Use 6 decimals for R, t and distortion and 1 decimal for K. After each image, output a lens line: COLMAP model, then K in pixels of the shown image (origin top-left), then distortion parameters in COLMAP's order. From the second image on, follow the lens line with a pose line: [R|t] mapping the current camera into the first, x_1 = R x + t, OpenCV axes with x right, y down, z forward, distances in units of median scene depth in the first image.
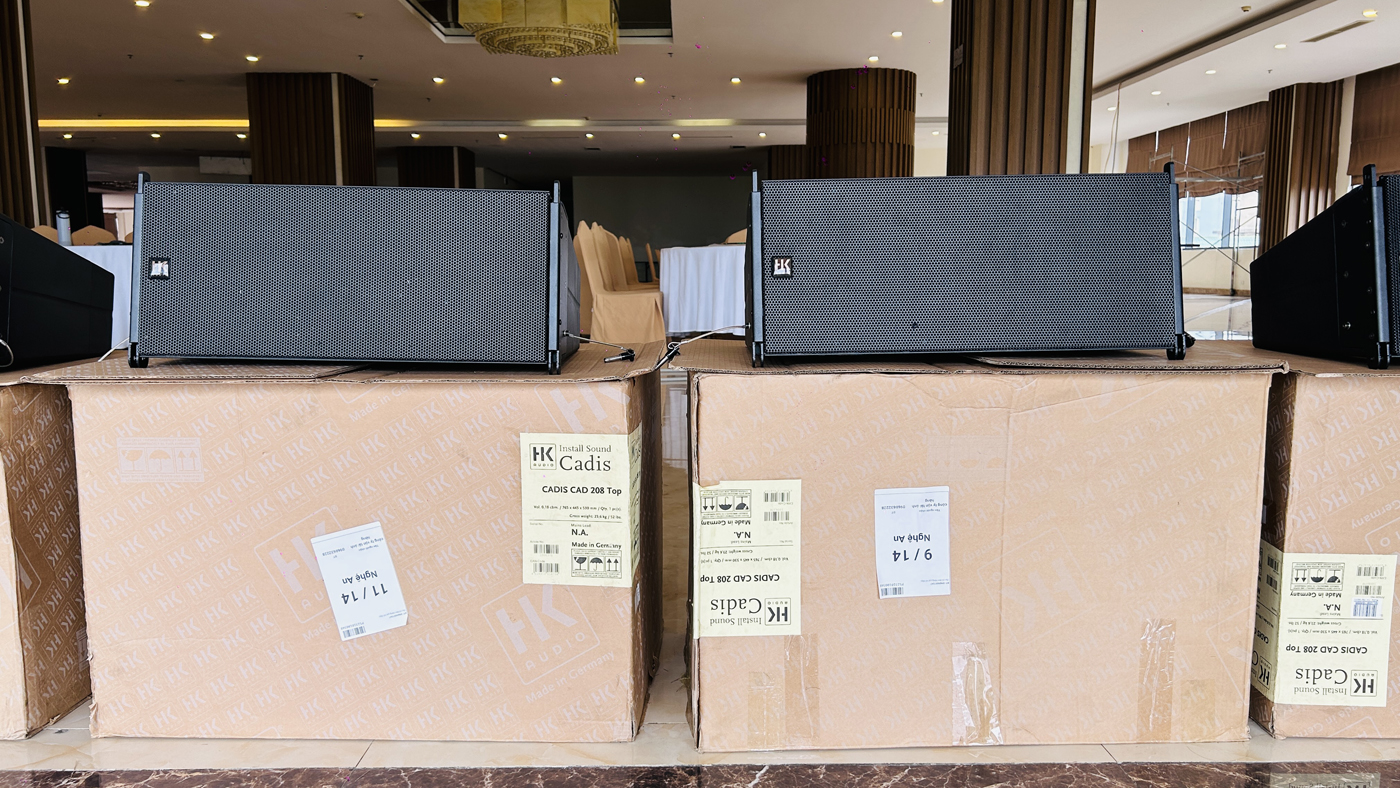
lens RADIAL K [[1067.2, 0, 691.0], [0, 1067.2, 407.2], [0, 0, 1]] dist [0.045721, -0.046301]
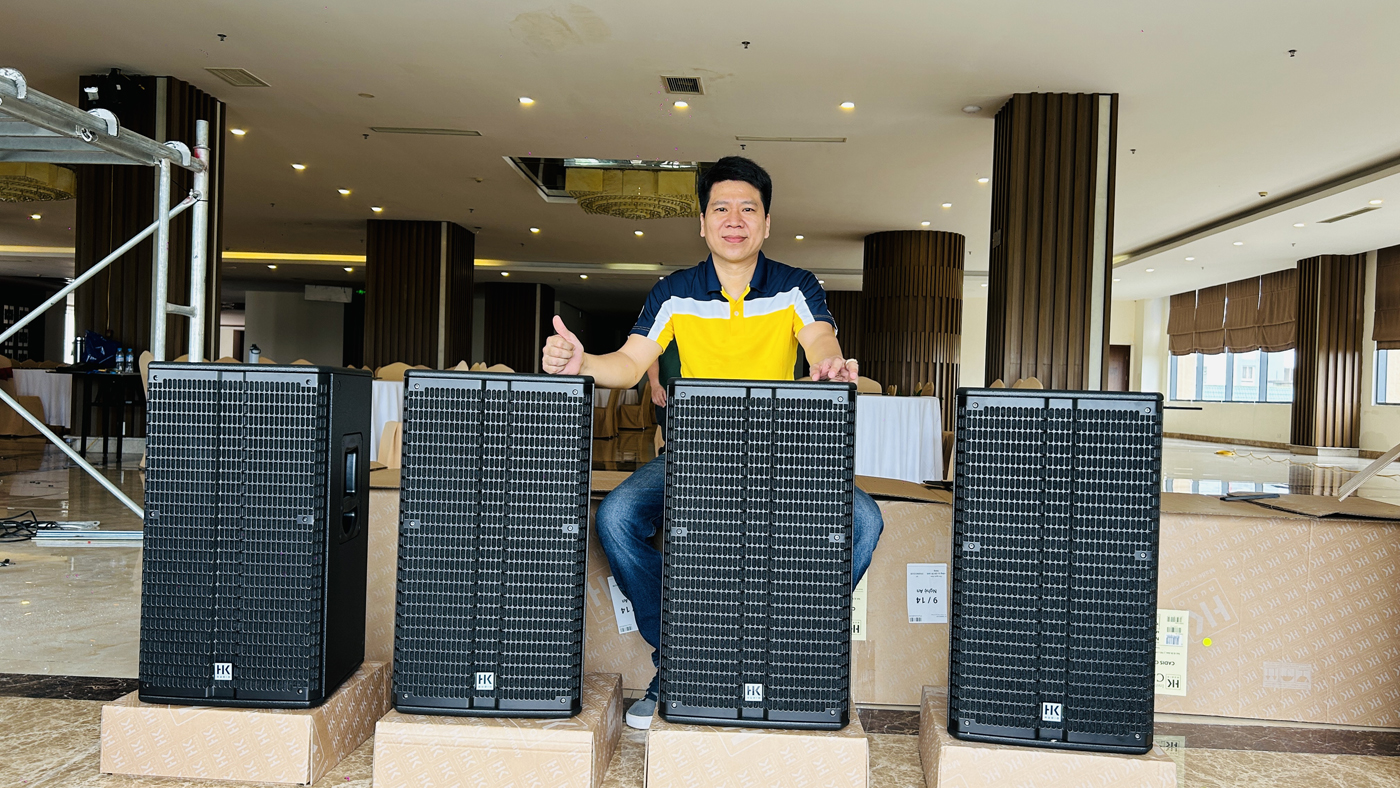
lens RADIAL K [[1067.2, 0, 691.0], [0, 1067.2, 407.2], [0, 0, 1]] dist [0.045721, -0.046301]
pose [[0.998185, 0.035981, -0.048300, -0.123805], [-0.041431, 0.992261, -0.117051, 0.040621], [0.043714, 0.118840, 0.991951, -0.908630]]
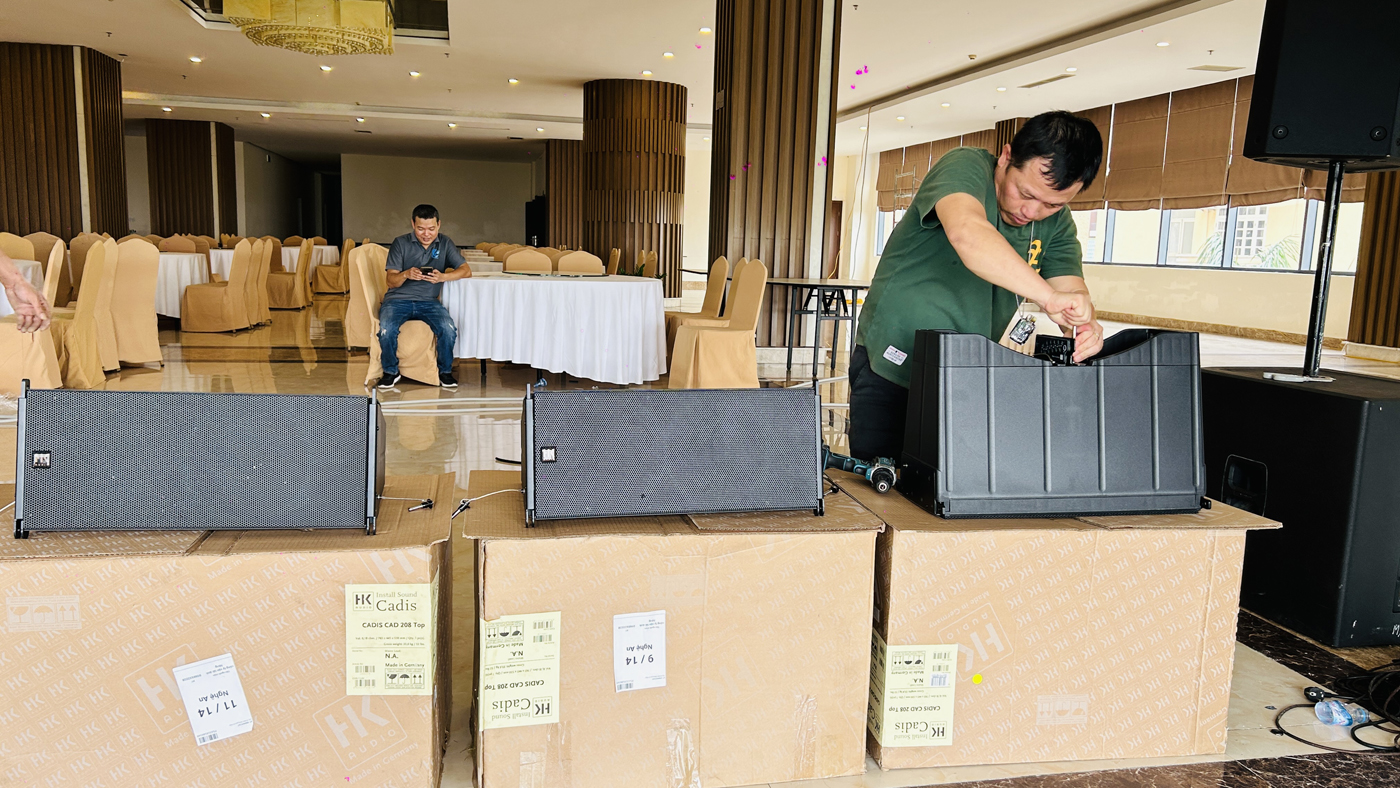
lens RADIAL K [[1067.2, 0, 691.0], [0, 1067.2, 407.2], [0, 0, 1]] dist [0.045721, -0.046301]
pose [[0.978626, 0.002541, 0.205631, -0.015544], [-0.006982, 0.999758, 0.020878, -0.218152], [-0.205528, -0.021867, 0.978407, -0.369612]]
